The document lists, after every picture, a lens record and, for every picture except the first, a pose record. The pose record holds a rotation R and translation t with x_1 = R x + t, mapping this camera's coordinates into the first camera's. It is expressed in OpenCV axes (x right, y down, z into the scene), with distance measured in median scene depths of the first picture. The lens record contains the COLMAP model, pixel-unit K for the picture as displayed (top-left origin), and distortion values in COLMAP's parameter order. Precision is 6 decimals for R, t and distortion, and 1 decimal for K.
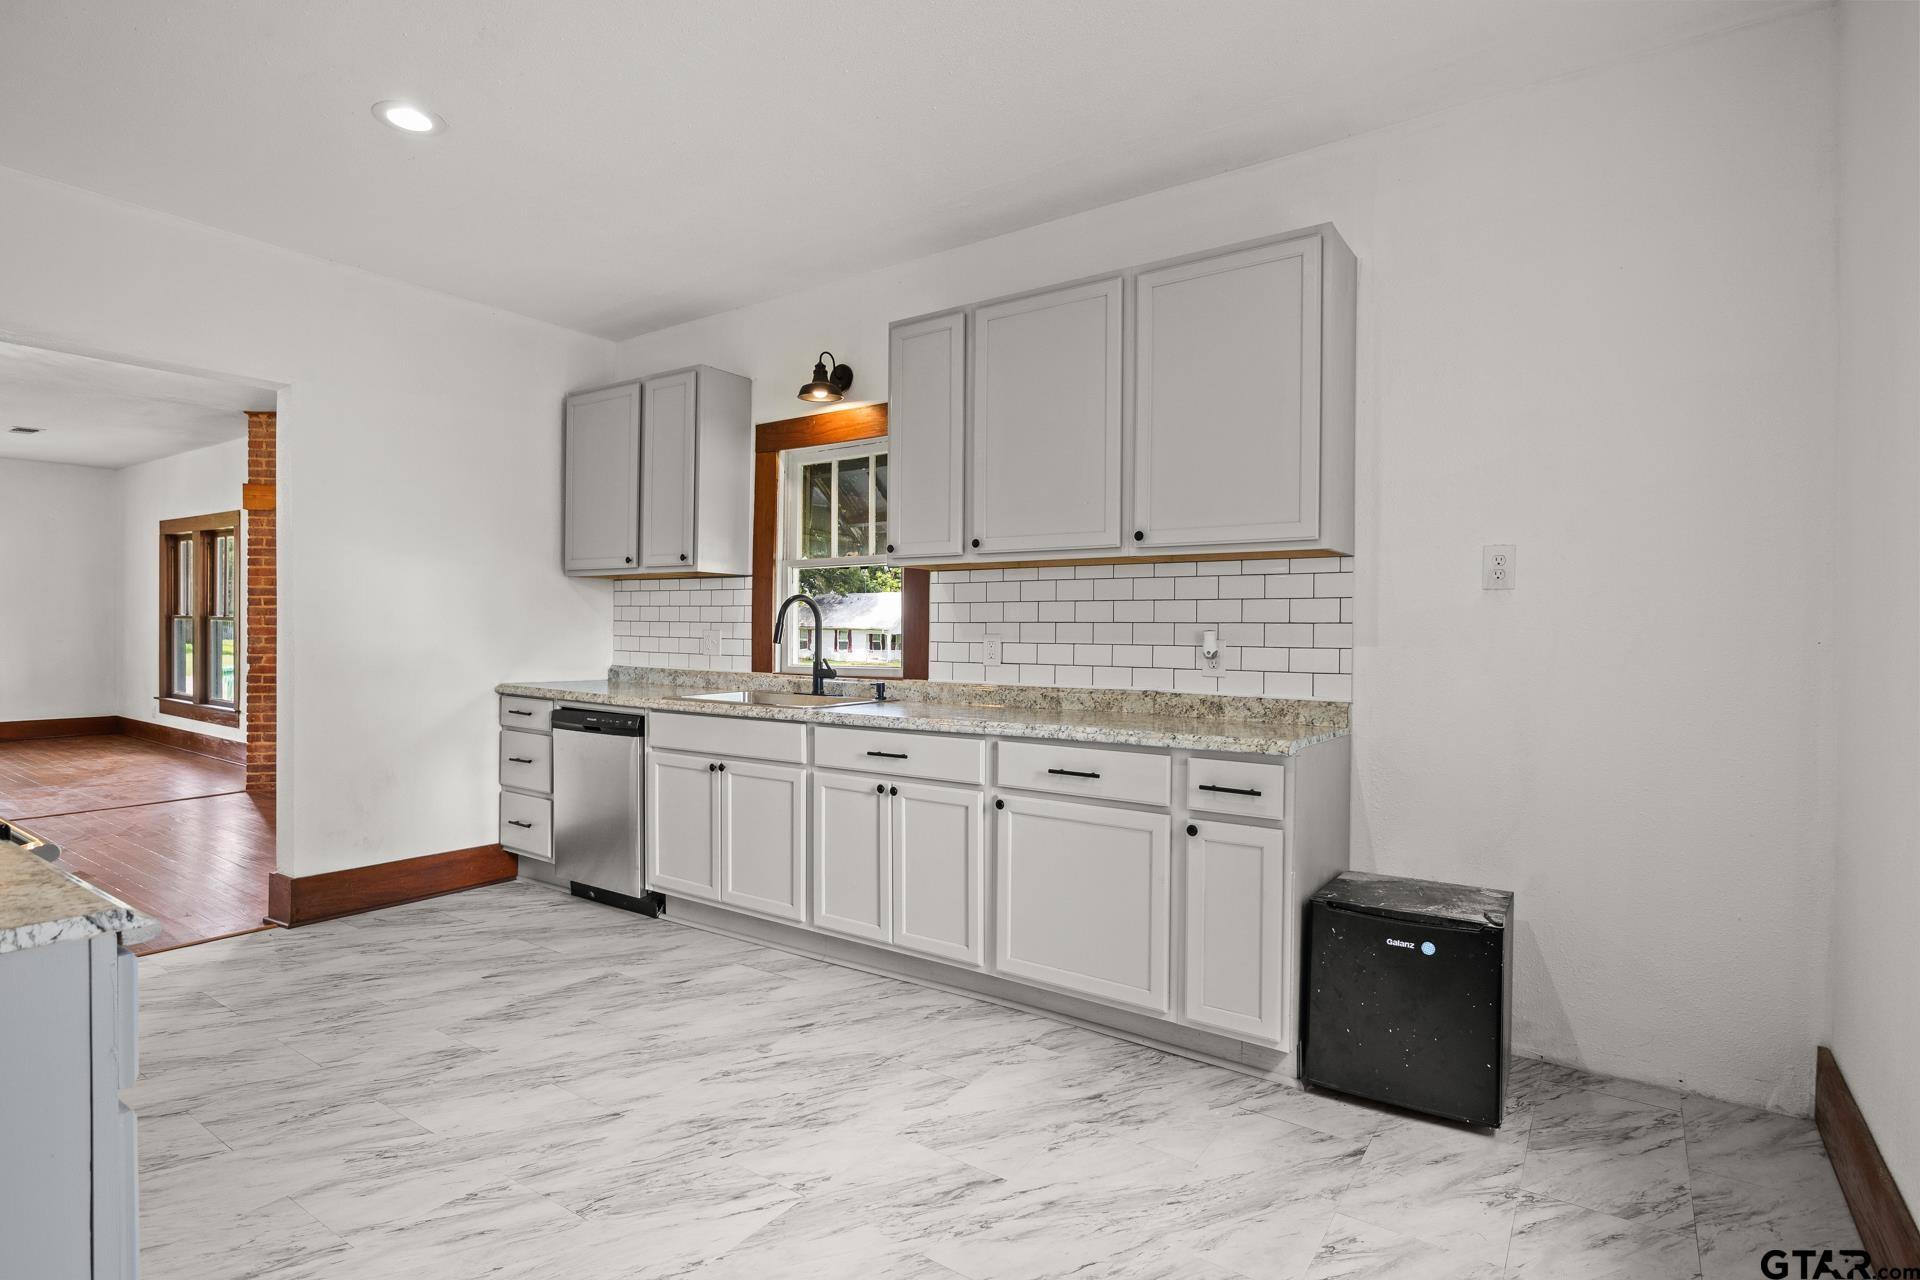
lens RADIAL K [[956.8, 0, 960.2], [0, 956.8, 620.6], [0, 0, 1]] dist [-0.009276, 0.000163]
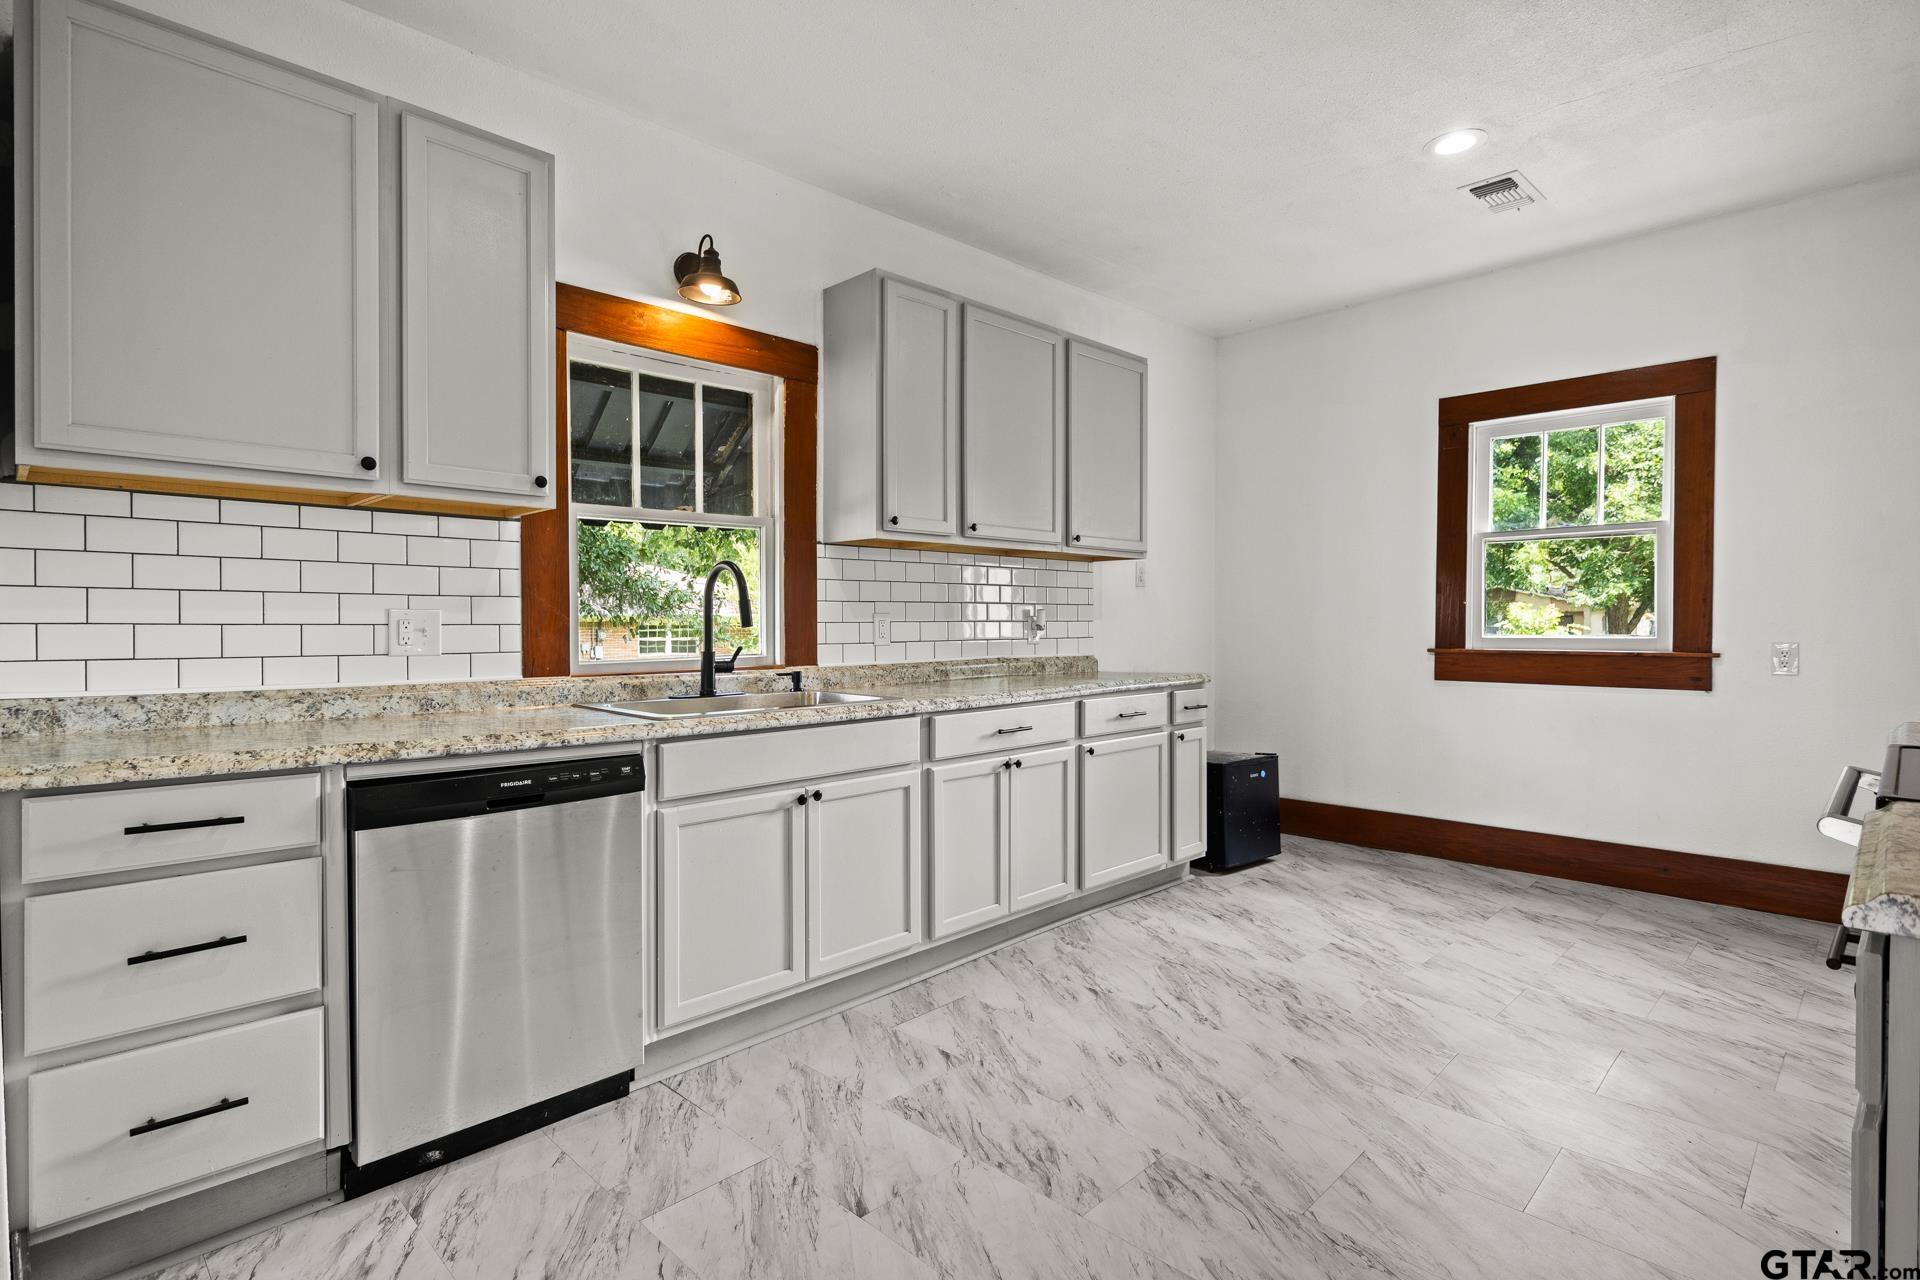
lens RADIAL K [[956.8, 0, 960.2], [0, 956.8, 620.6], [0, 0, 1]] dist [-0.009276, 0.000163]
pose [[0.172580, -0.007800, 0.984965, -1.133563], [-0.004133, 0.999954, 0.008643, 0.015716], [-0.984987, -0.005562, 0.172540, 0.915046]]
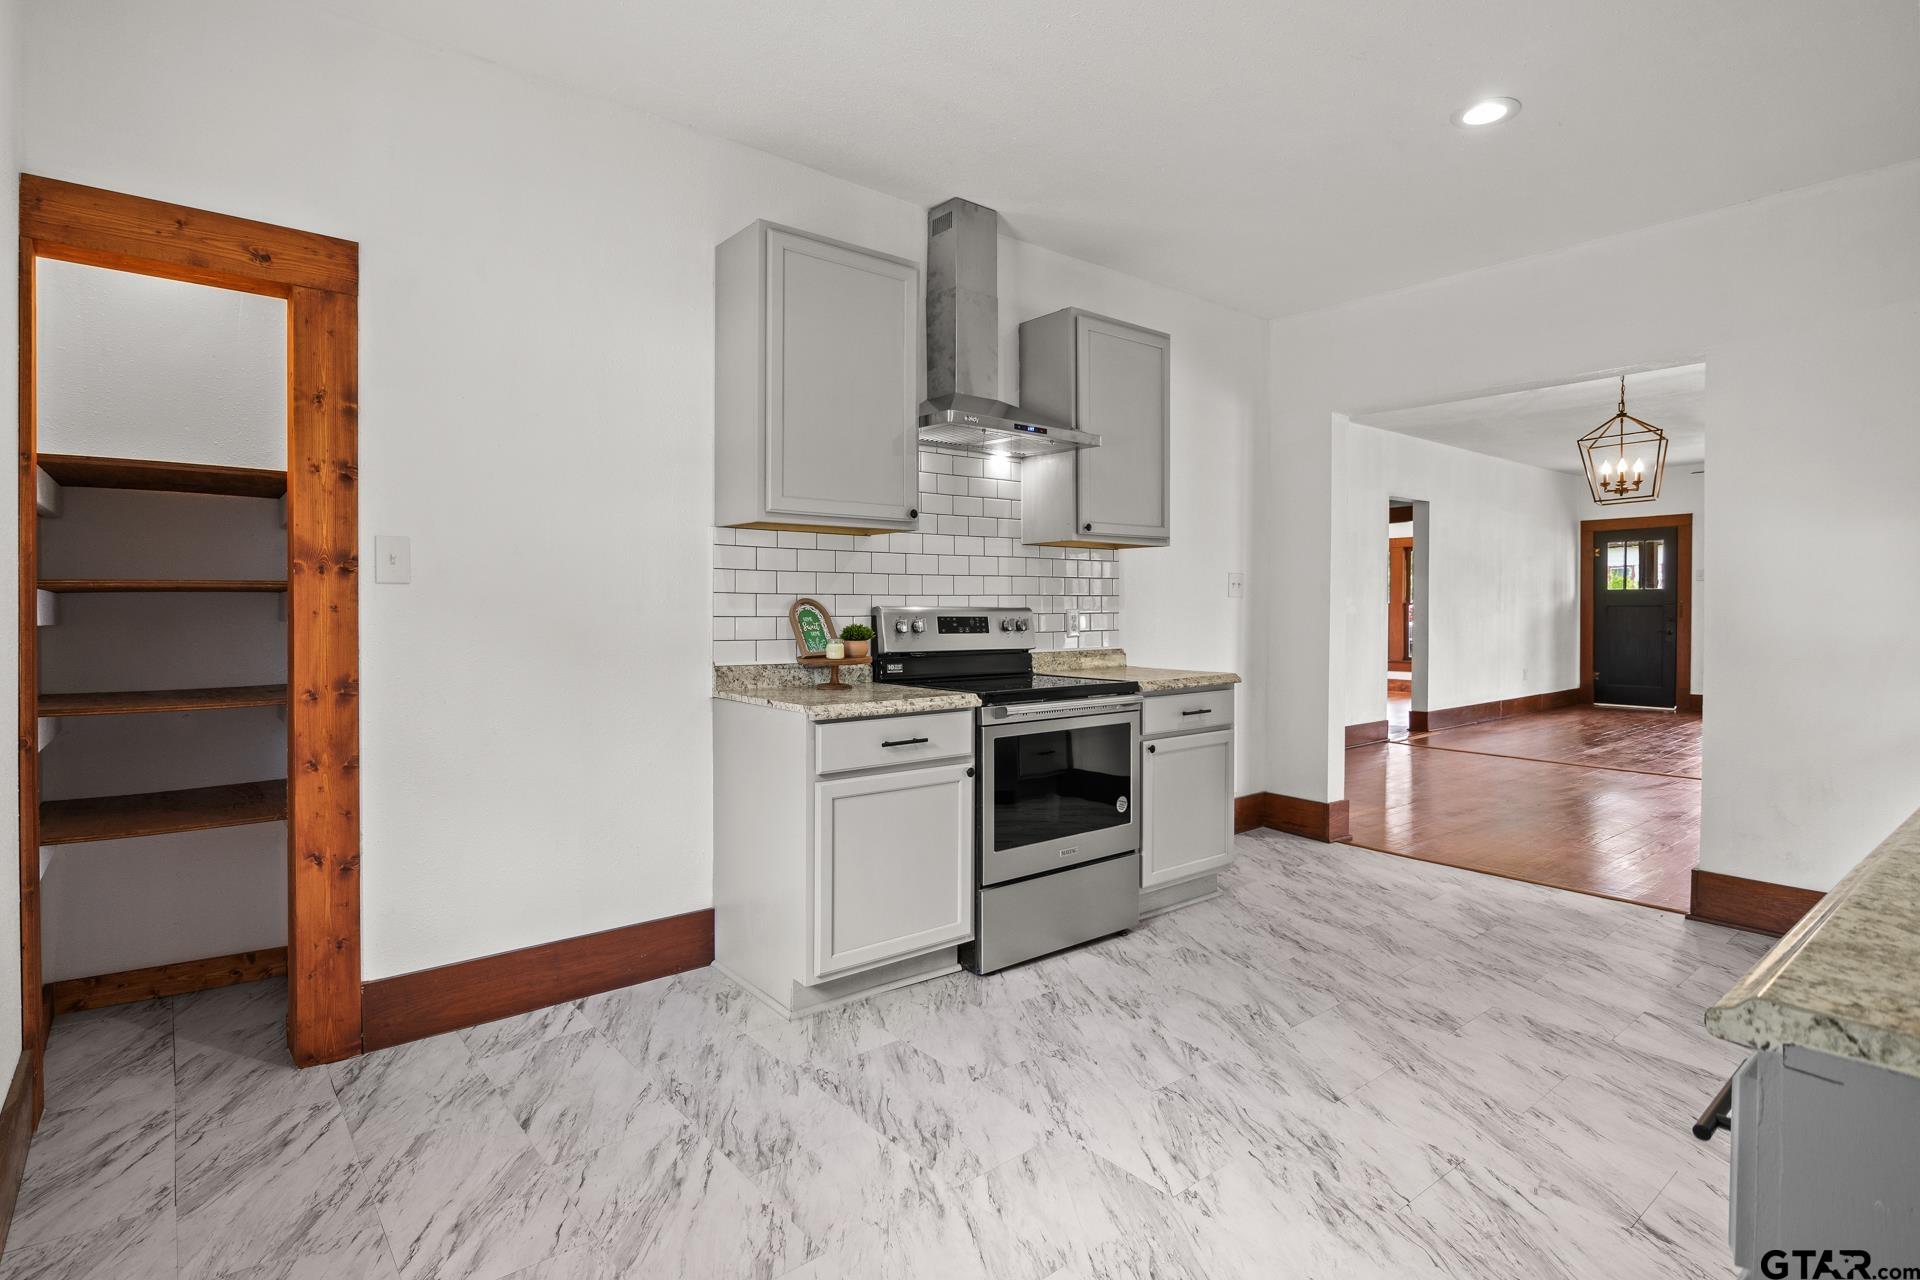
lens RADIAL K [[956.8, 0, 960.2], [0, 956.8, 620.6], [0, 0, 1]] dist [-0.009276, 0.000163]
pose [[-0.271710, 0.006379, -0.962358, 0.530435], [0.007353, 0.999963, 0.004552, 0.013592], [0.962351, -0.005840, -0.271747, 0.692225]]
